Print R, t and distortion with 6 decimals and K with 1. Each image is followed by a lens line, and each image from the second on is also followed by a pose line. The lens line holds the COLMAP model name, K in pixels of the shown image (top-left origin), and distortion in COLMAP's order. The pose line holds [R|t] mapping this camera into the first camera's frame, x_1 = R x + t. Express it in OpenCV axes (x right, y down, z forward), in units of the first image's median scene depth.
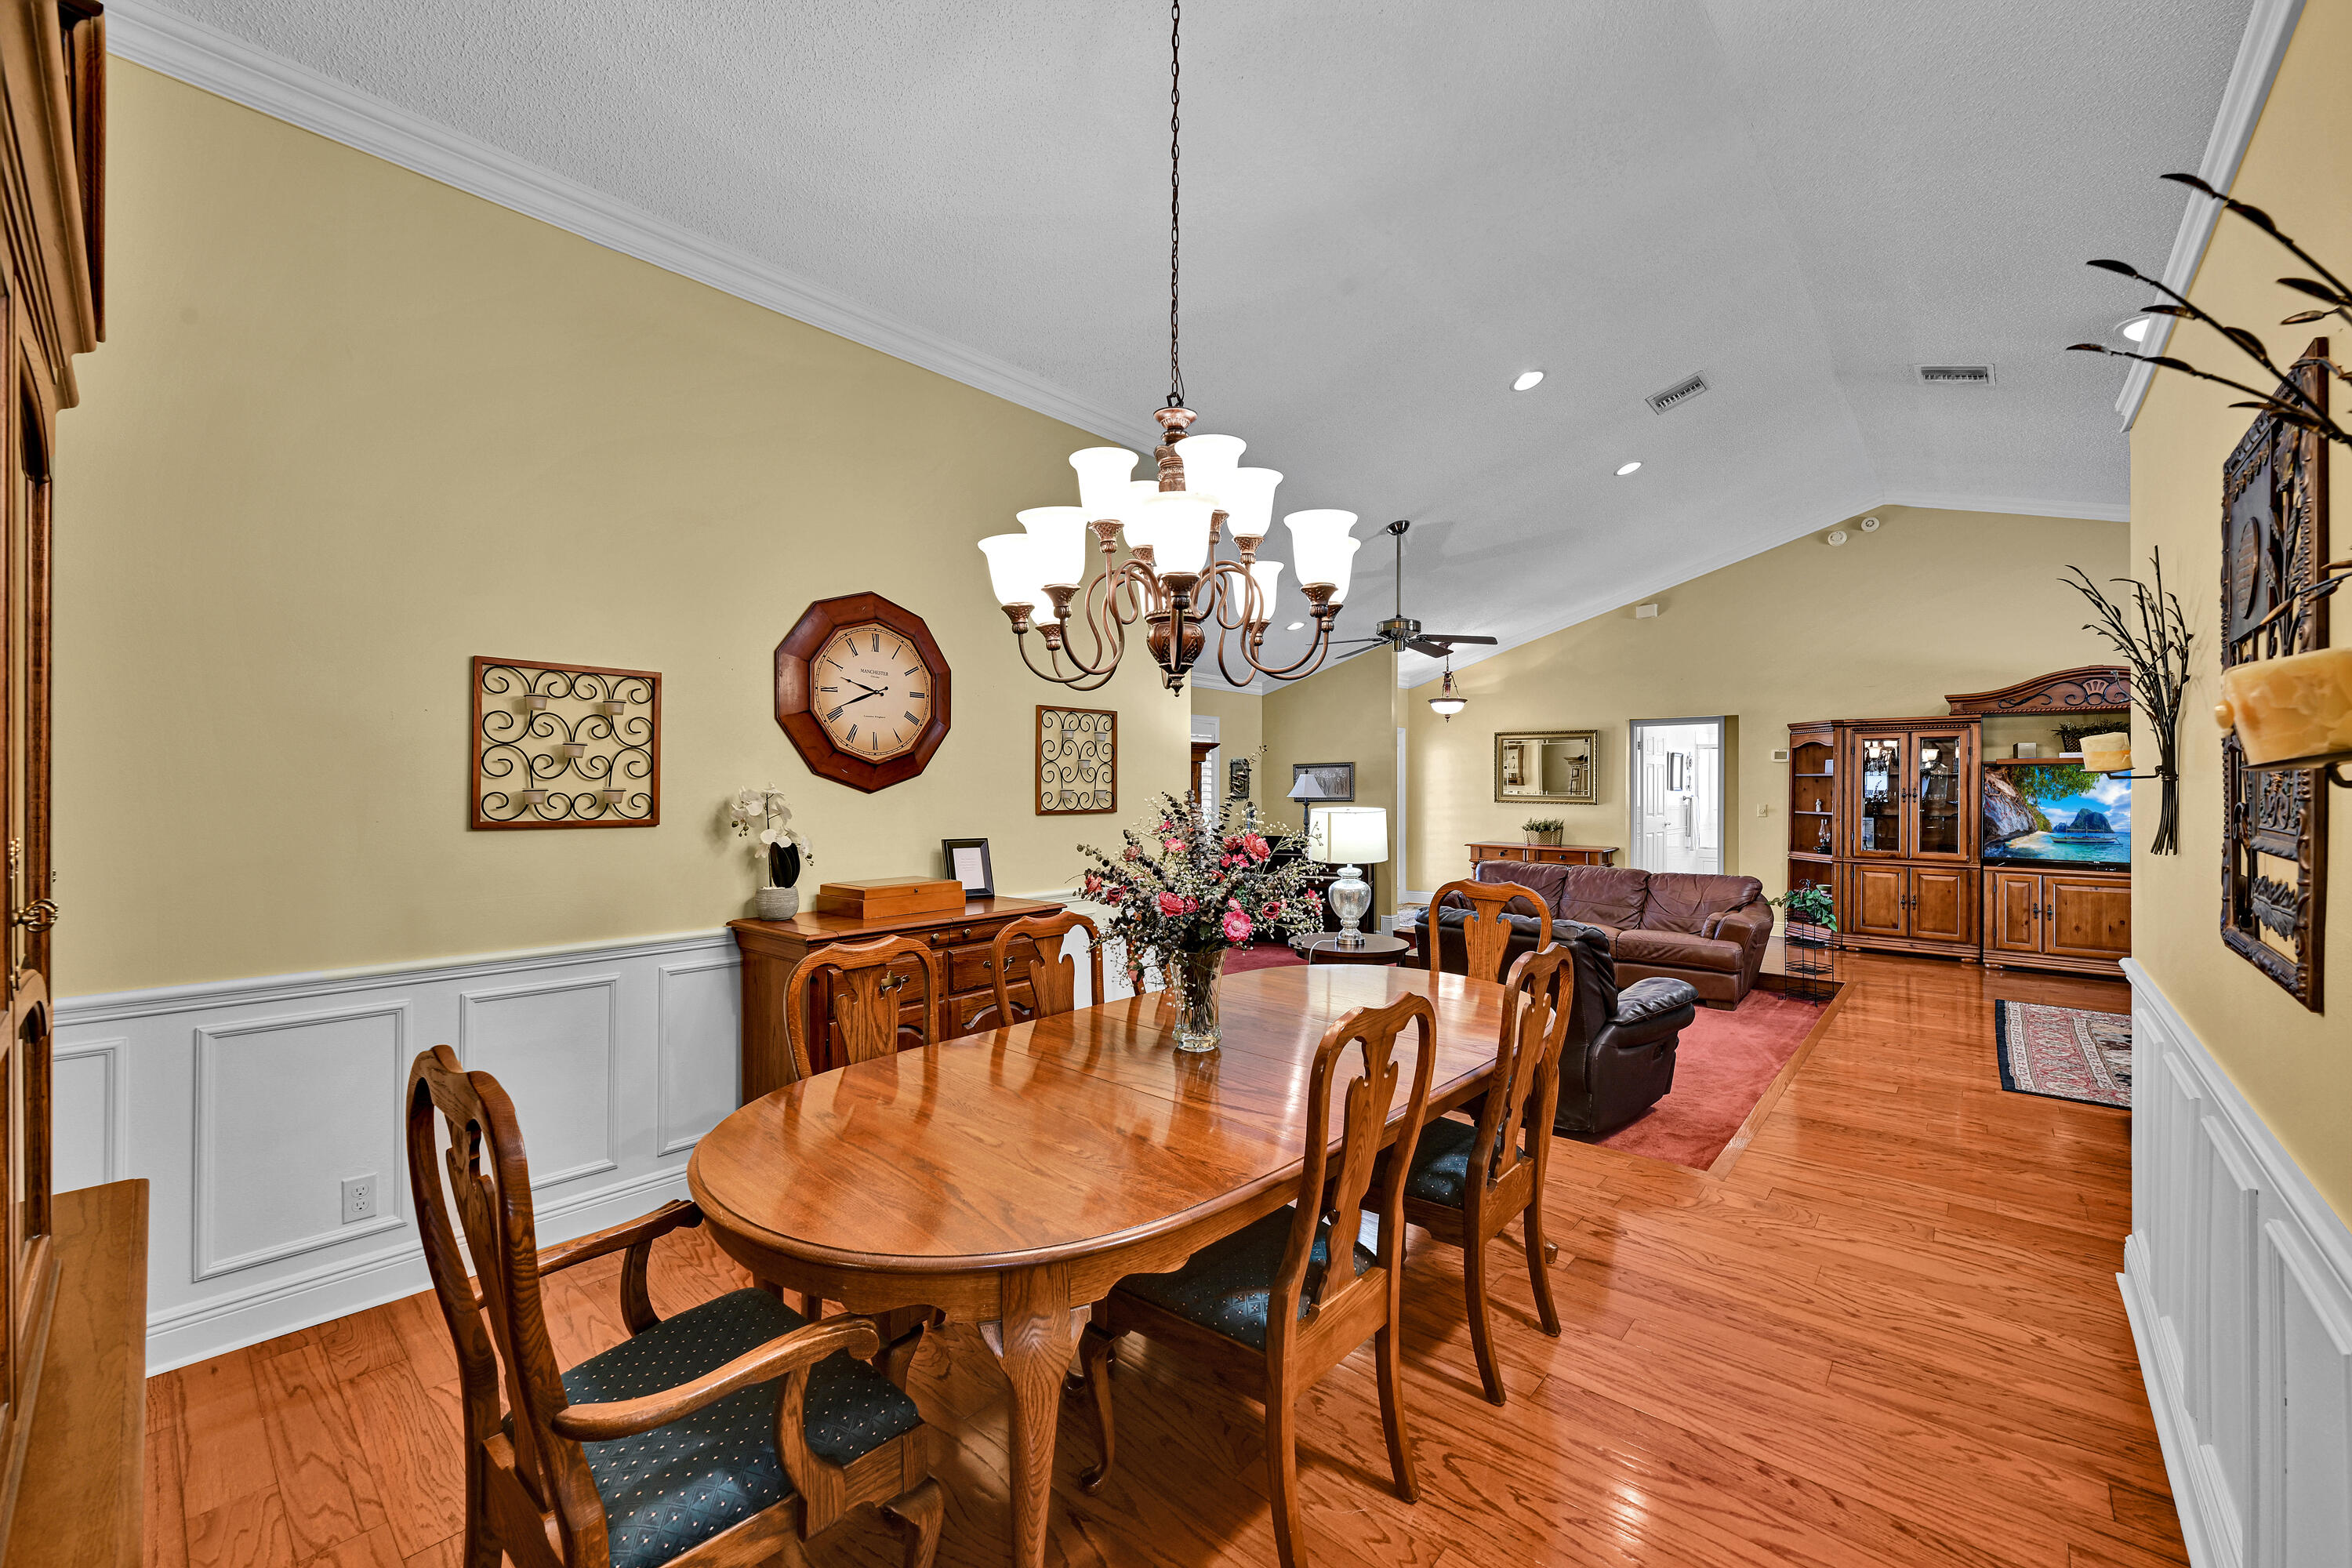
lens RADIAL K [[934.3, 0, 1155.7], [0, 934.3, 787.9], [0, 0, 1]] dist [-0.001966, -0.000490]
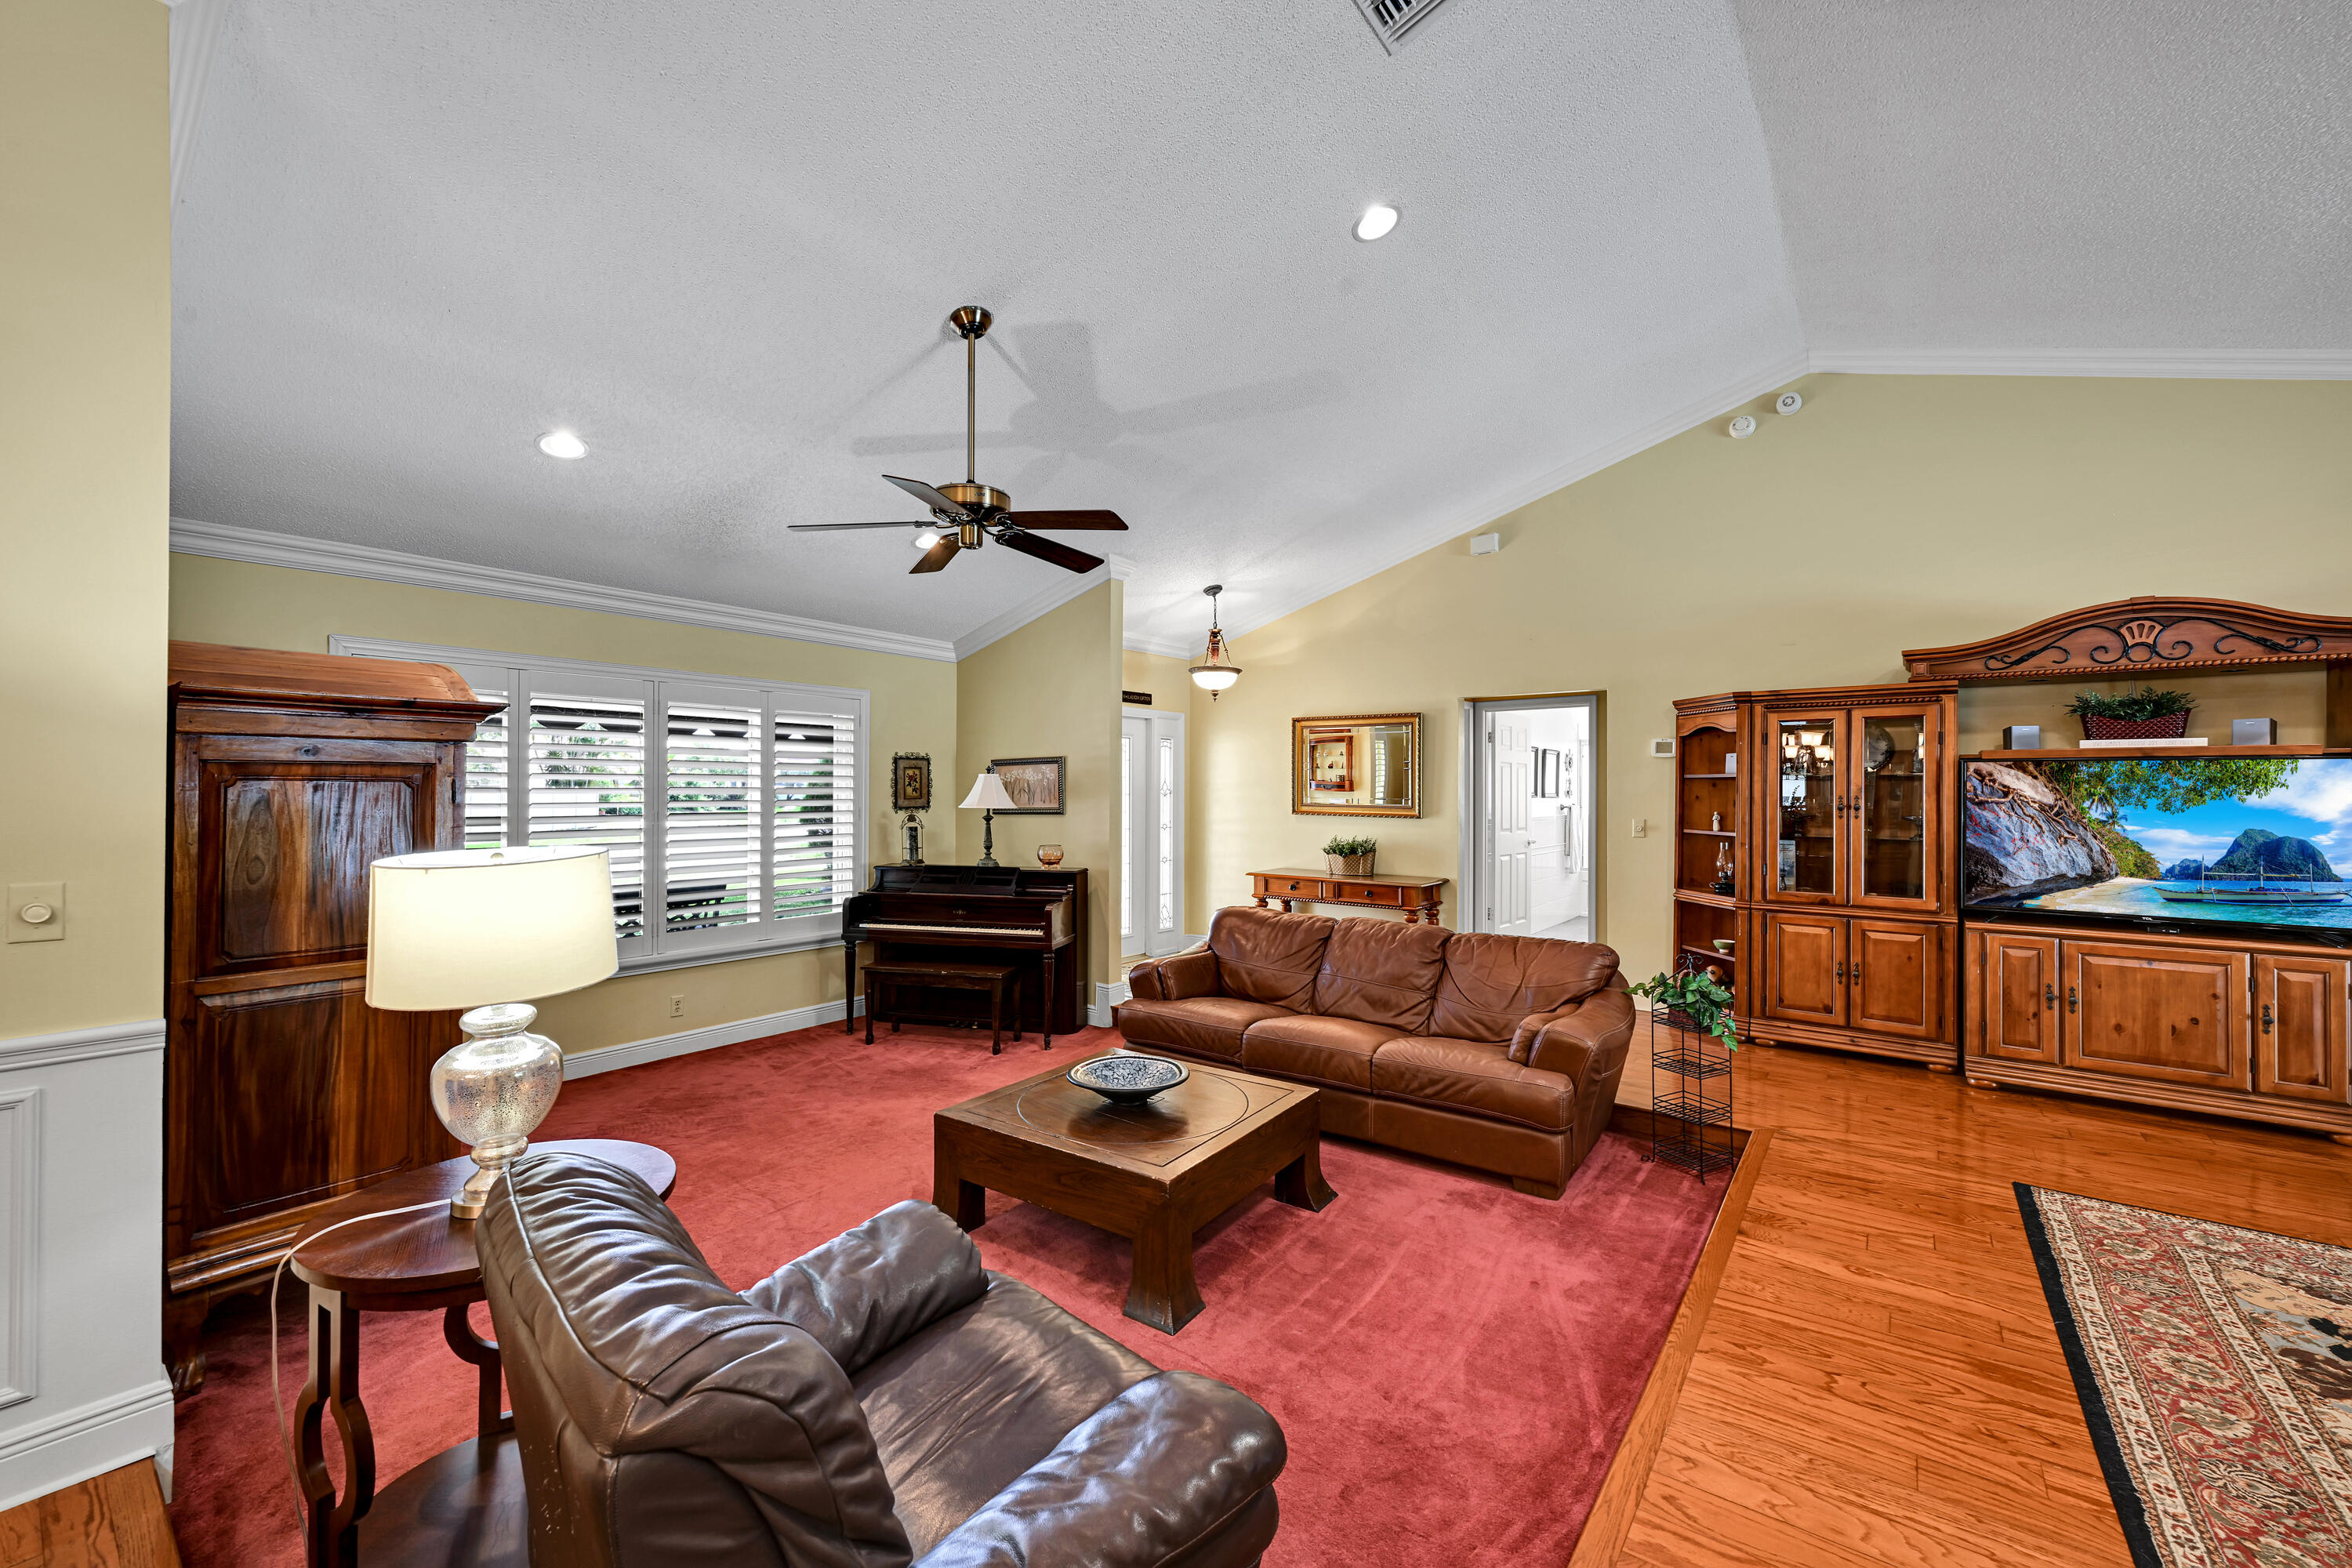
lens RADIAL K [[934.3, 0, 1156.4], [0, 934.3, 787.7], [0, 0, 1]] dist [-0.001966, -0.000490]
pose [[0.998090, 0.002157, 0.061733, 0.291325], [-0.001823, 0.999983, -0.005463, -0.001113], [-0.061744, 0.005340, 0.998078, 0.387169]]
